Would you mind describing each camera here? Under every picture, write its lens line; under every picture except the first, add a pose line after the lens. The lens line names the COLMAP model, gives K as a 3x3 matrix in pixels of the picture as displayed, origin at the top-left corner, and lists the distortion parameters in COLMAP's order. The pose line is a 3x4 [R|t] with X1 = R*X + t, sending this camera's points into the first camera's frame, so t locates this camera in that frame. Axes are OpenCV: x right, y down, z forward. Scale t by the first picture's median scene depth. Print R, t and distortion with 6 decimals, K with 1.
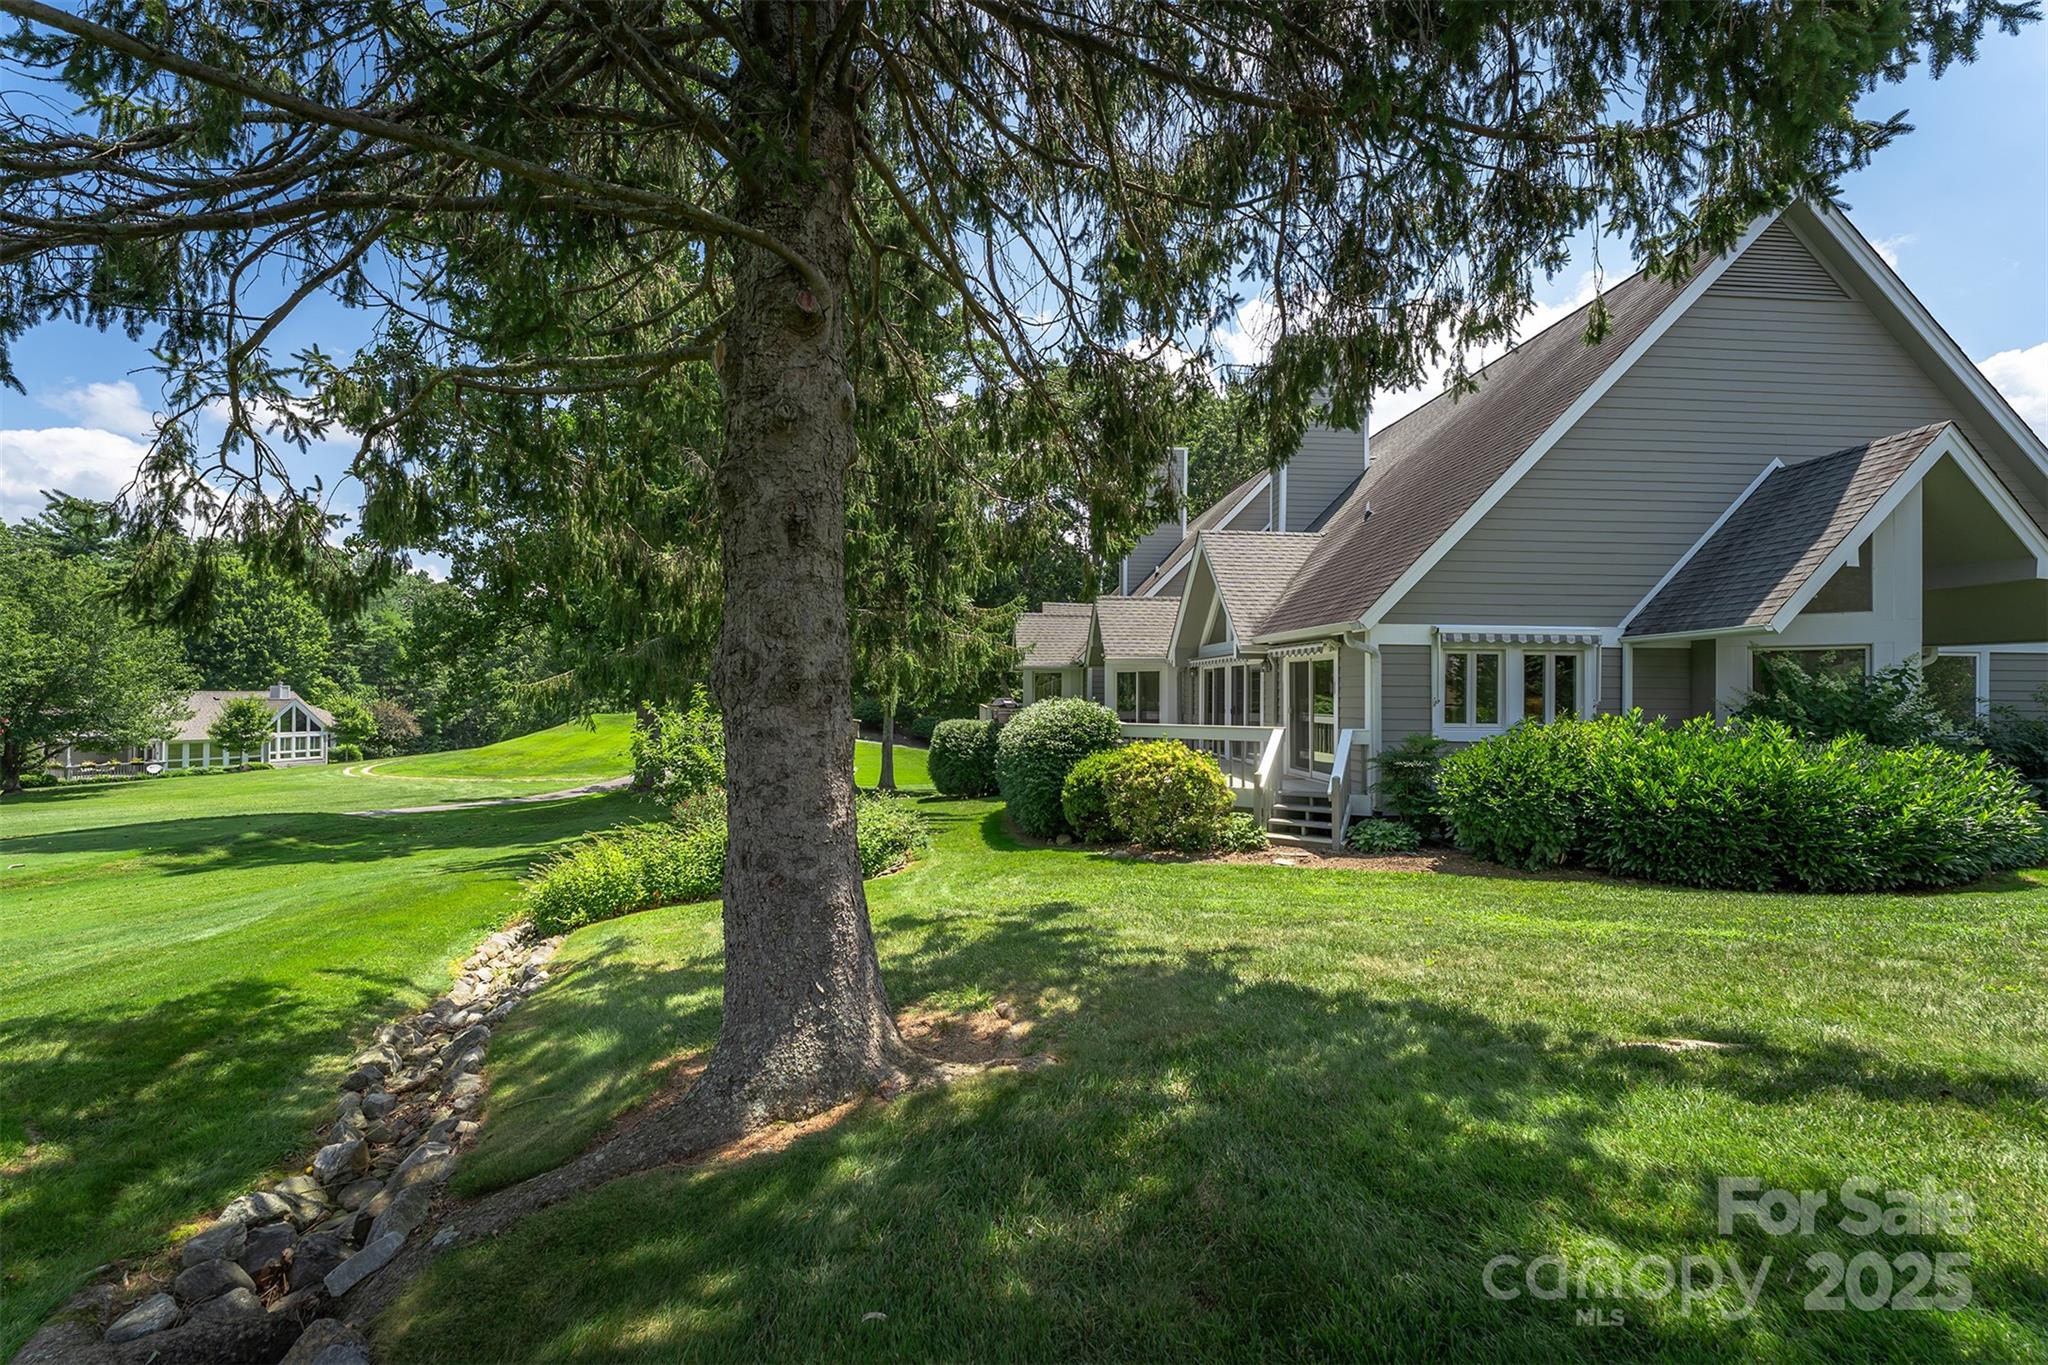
lens RADIAL K [[813.5, 0, 1024.4], [0, 813.5, 684.6], [0, 0, 1]] dist [0.002215, 0.000234]
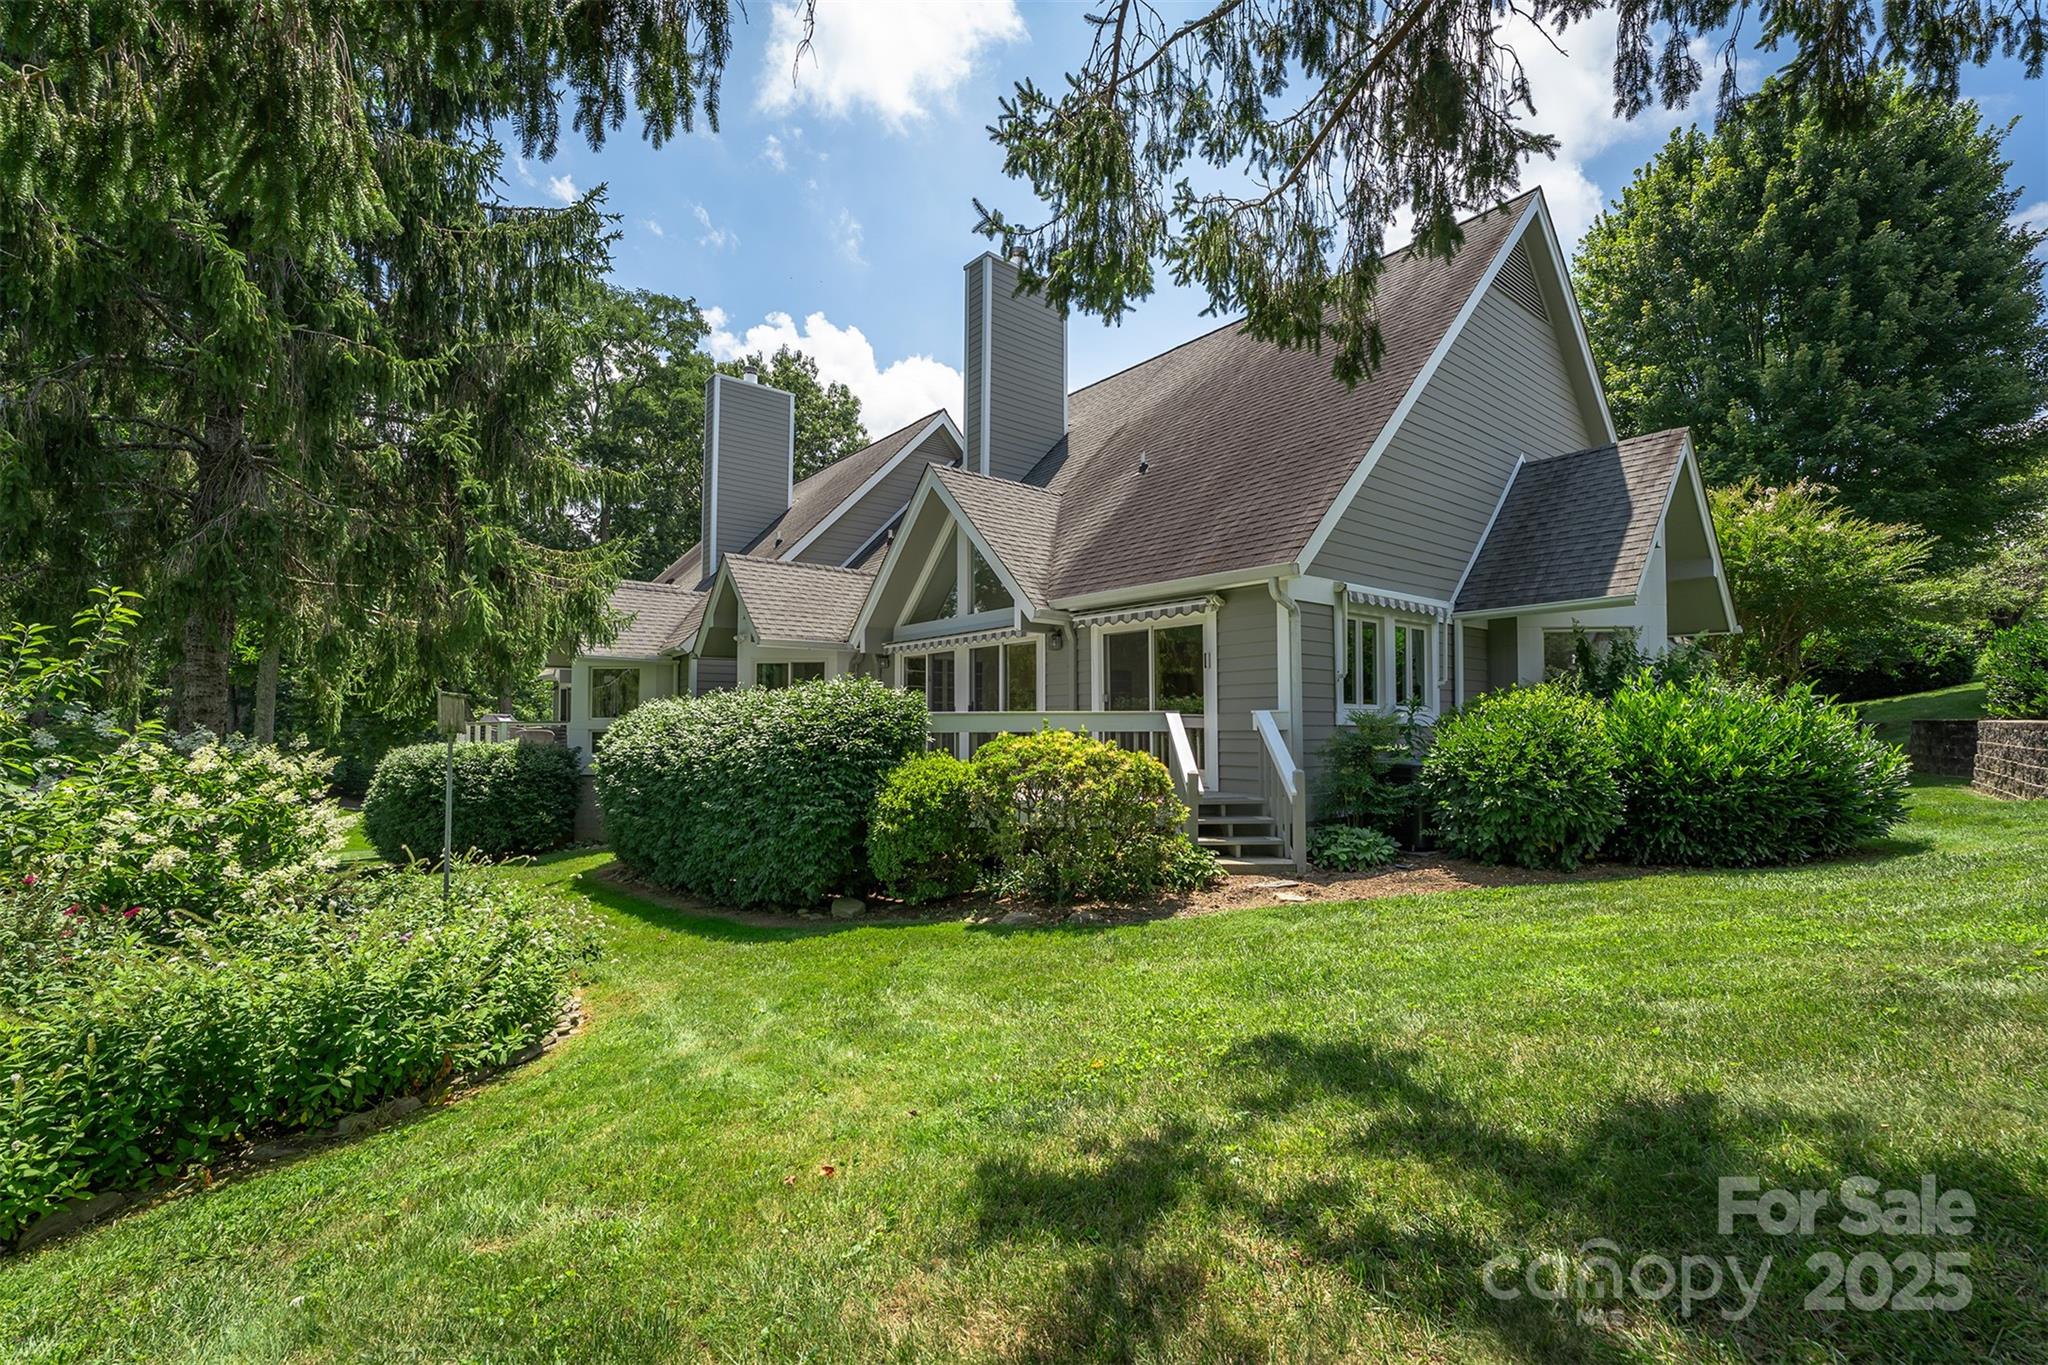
lens RADIAL K [[875.3, 0, 1024.6], [0, 875.3, 682.6], [0, 0, 1]] dist [-0.000323, -0.000012]
pose [[0.825076, 0.020522, 0.564650, -0.238427], [0.001321, 0.999267, -0.038249, 0.059674], [-0.565021, 0.032304, 0.824444, 0.457752]]
